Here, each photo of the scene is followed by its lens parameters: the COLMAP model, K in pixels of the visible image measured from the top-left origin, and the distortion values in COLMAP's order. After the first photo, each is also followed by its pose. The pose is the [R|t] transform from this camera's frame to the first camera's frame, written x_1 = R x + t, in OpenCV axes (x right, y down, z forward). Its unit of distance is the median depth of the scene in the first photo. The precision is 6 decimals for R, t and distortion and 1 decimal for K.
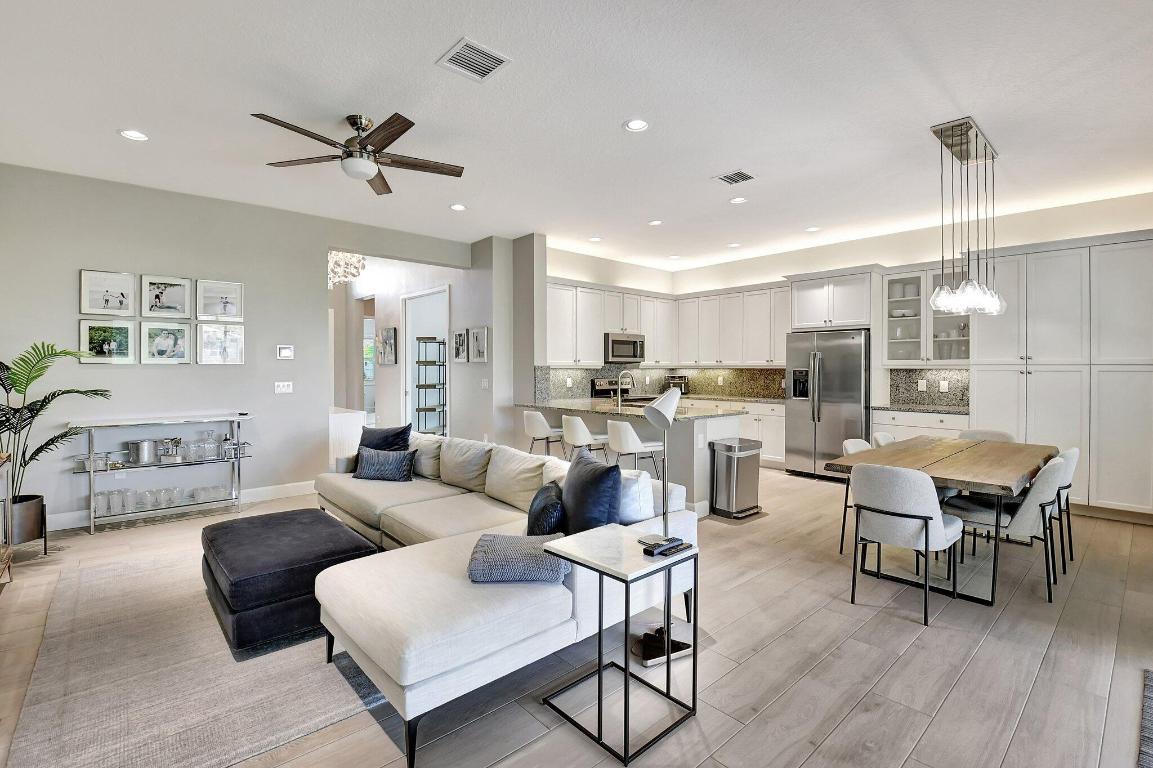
lens RADIAL K [[521.9, 0, 578.4], [0, 521.9, 374.6], [0, 0, 1]] dist [0.002053, -0.017282]
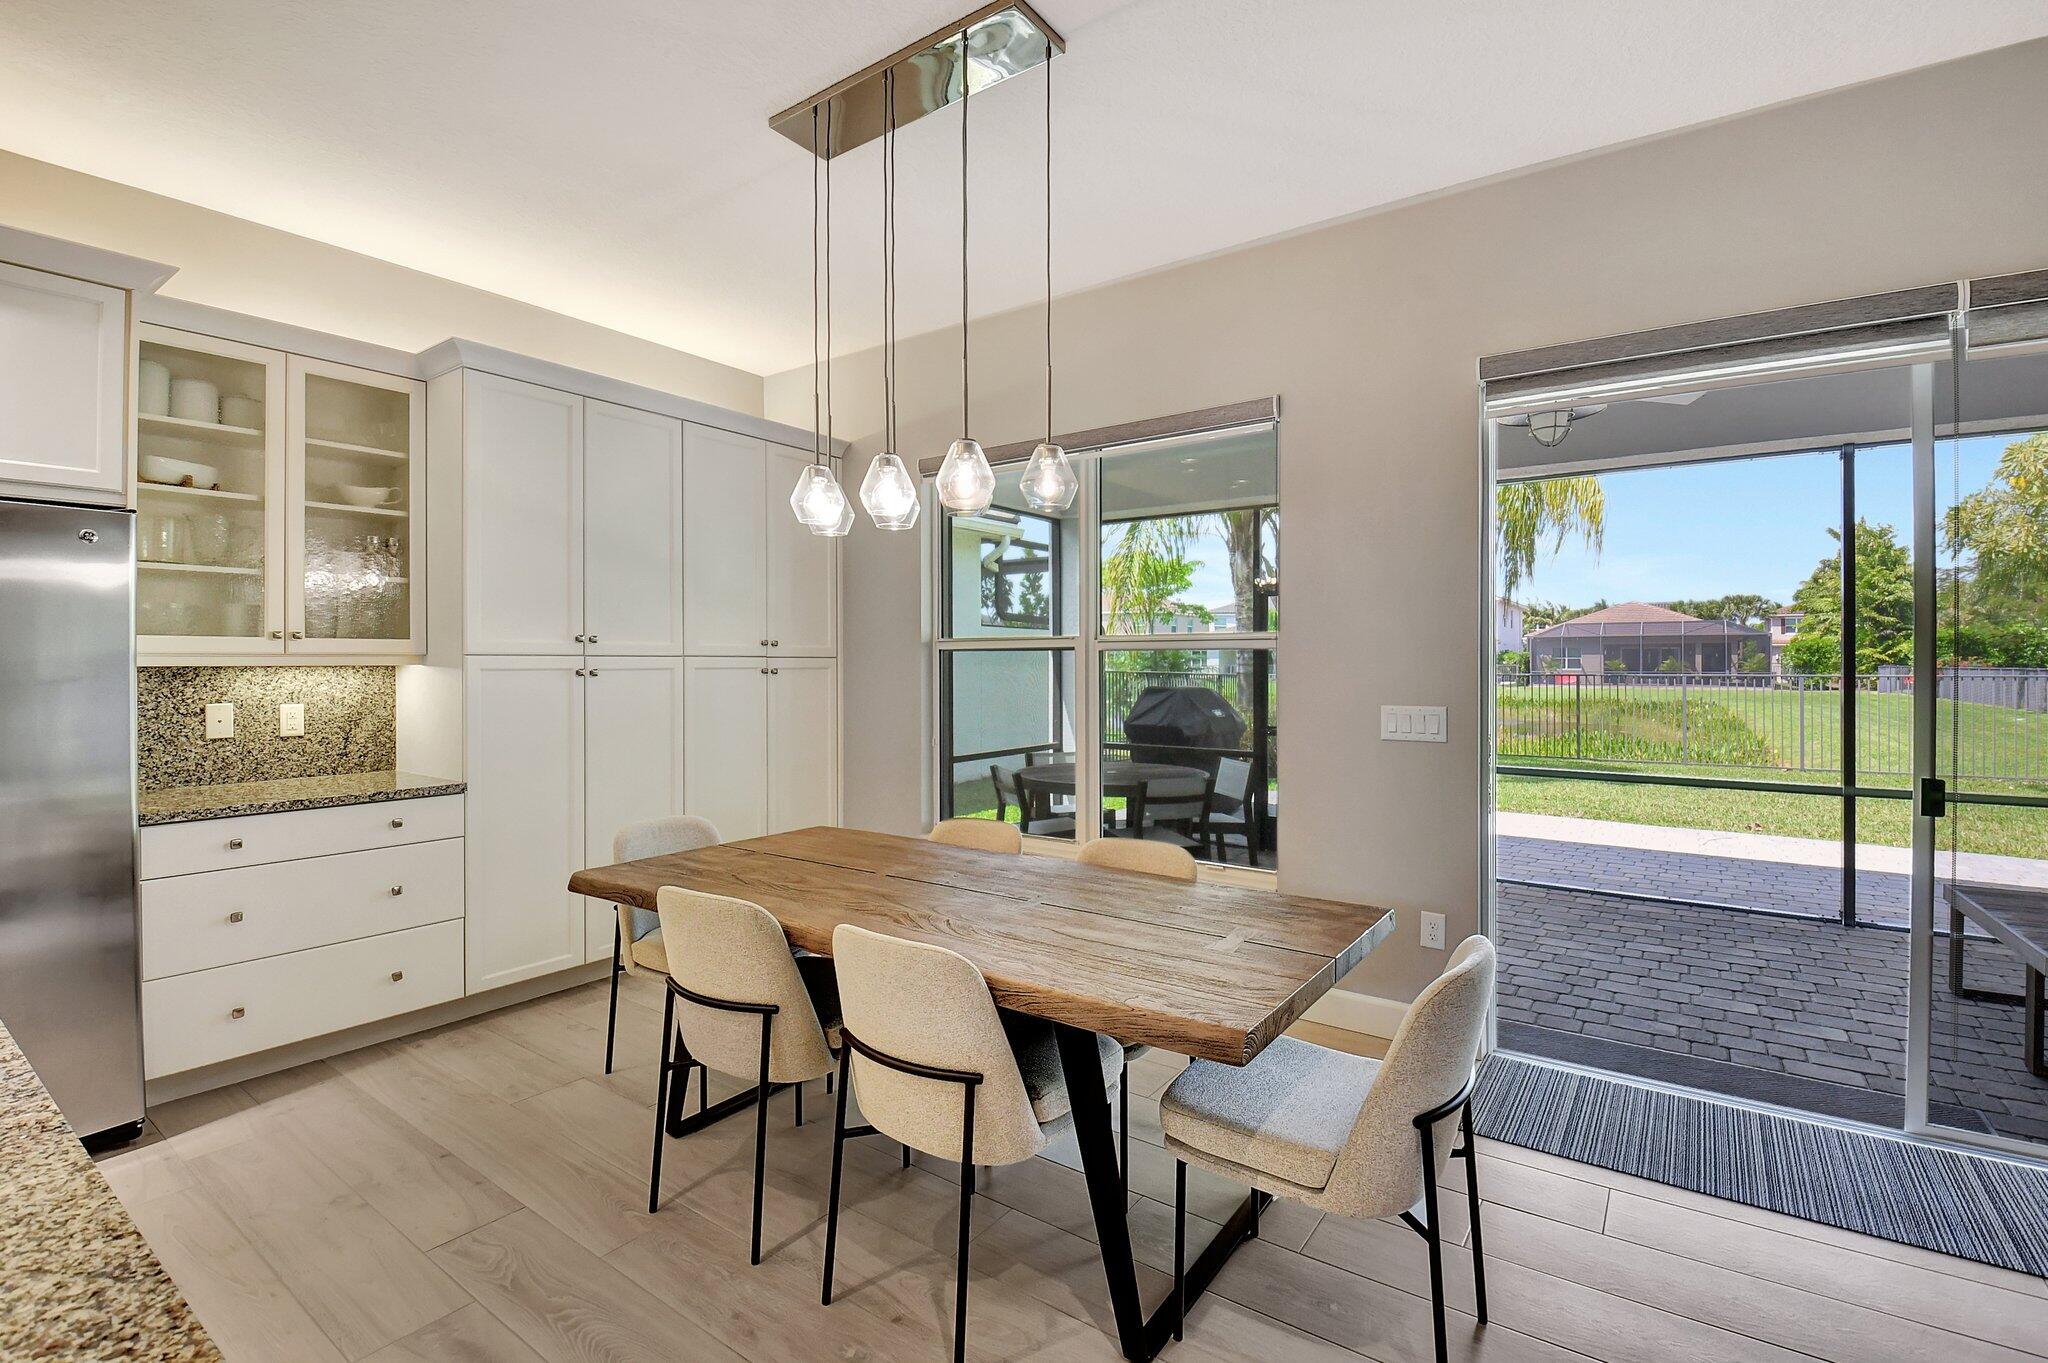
lens RADIAL K [[927.0, 0, 1023.4], [0, 927.0, 661.3], [0, 0, 1]] dist [0.002053, -0.017282]
pose [[-0.218530, -0.000030, 0.975830, 0.028415], [0.013747, 0.999901, 0.003109, -0.008765], [-0.975733, 0.014094, -0.218508, 0.634570]]
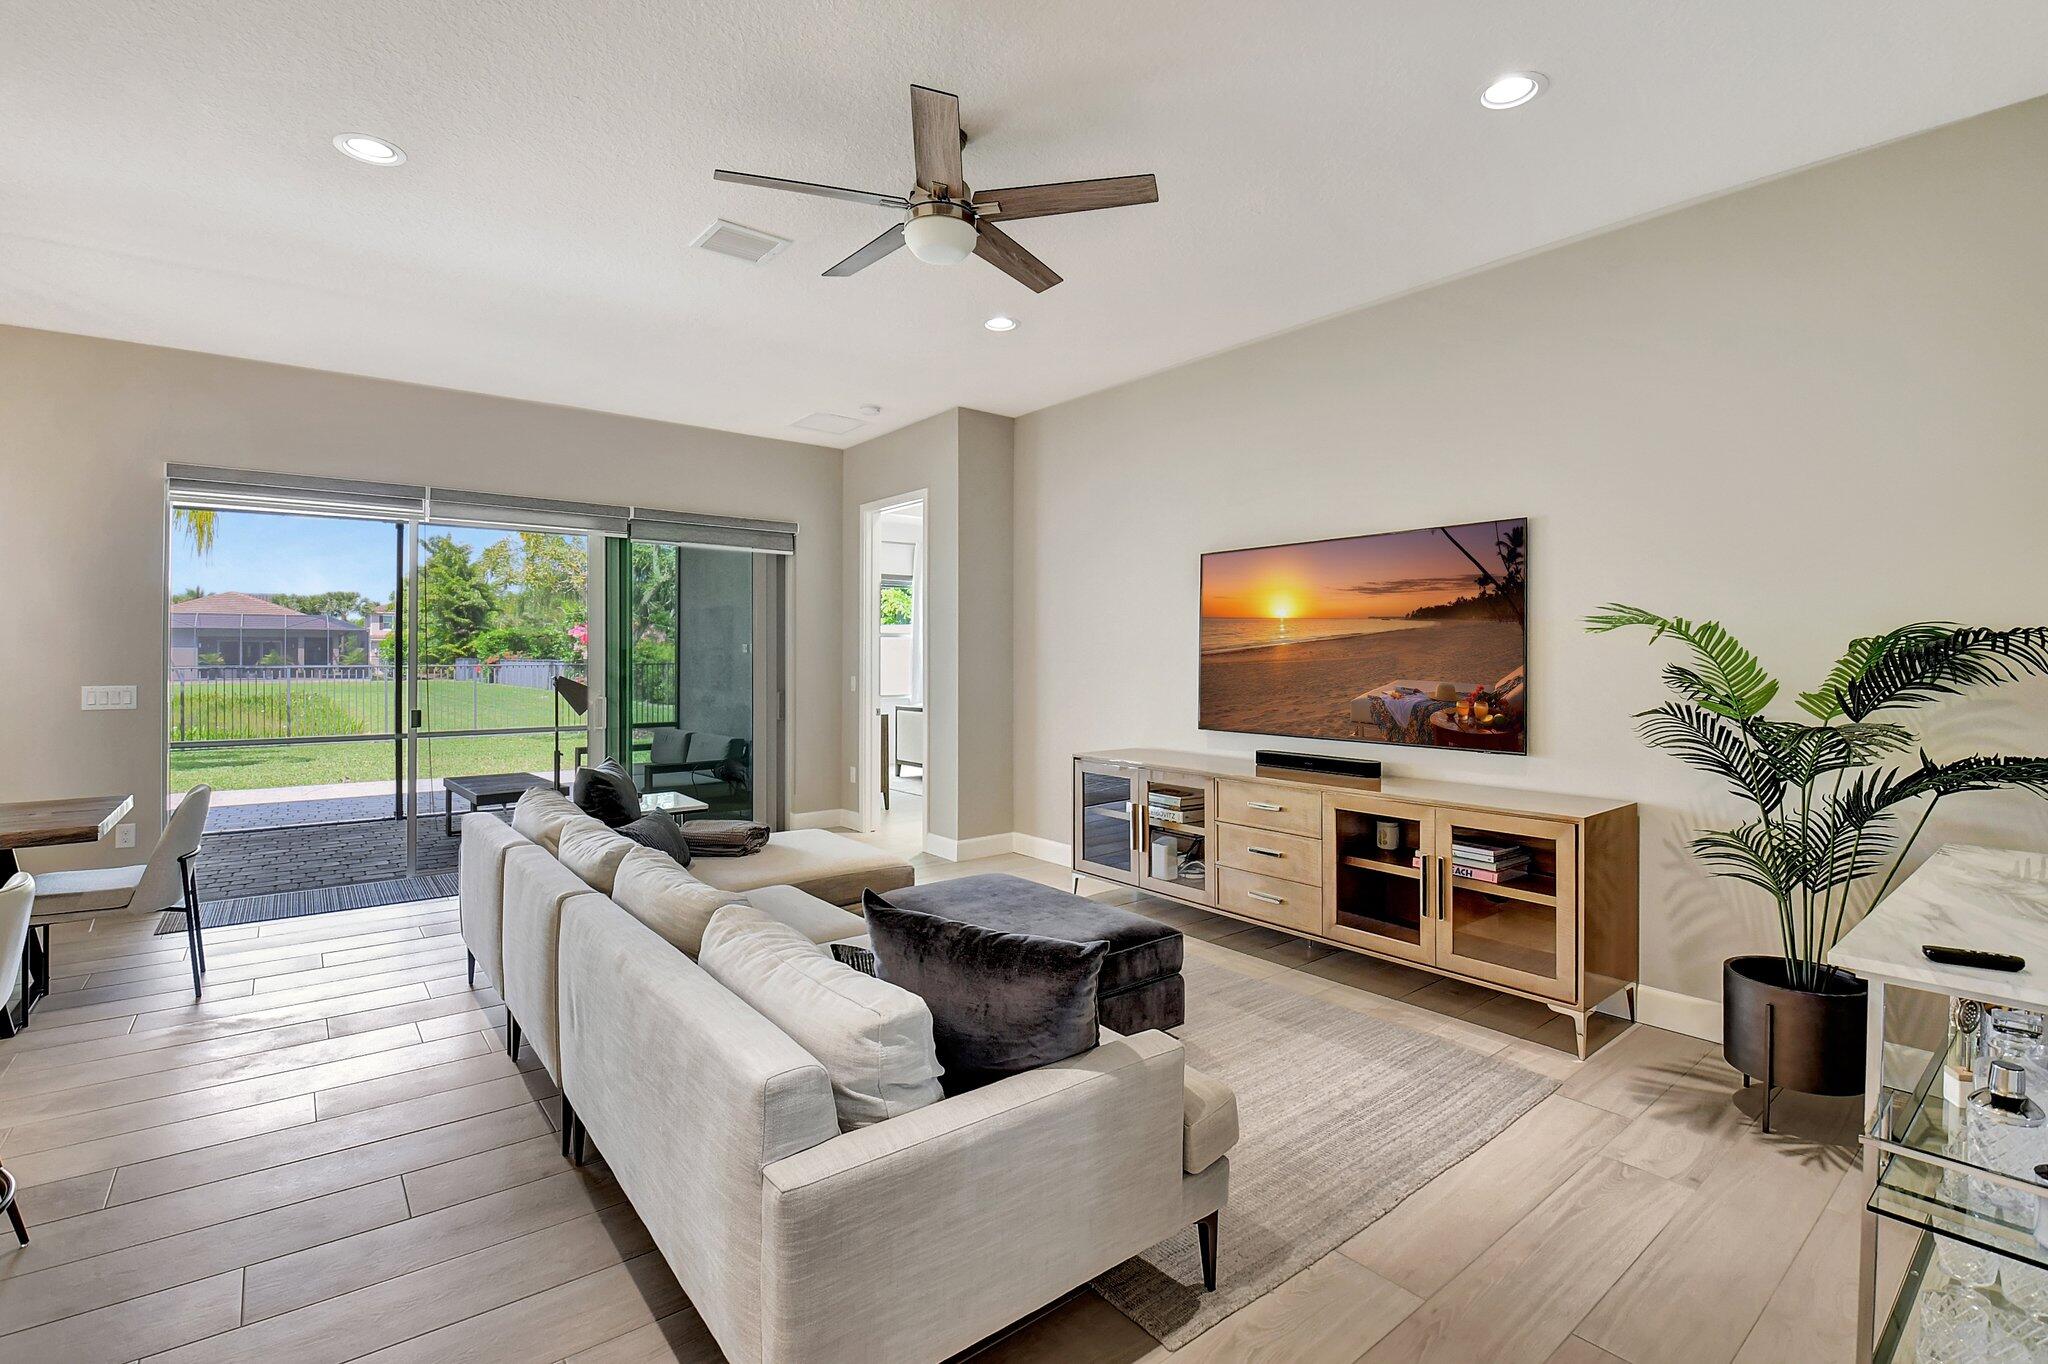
lens RADIAL K [[927.0, 0, 1041.1], [0, 927.0, 659.2], [0, 0, 1]] dist [0.002053, -0.017282]
pose [[-0.999108, -0.002408, 0.042168, -0.299121], [-0.001687, 0.999852, 0.017130, -0.015047], [-0.042203, 0.017043, -0.998964, 1.011181]]
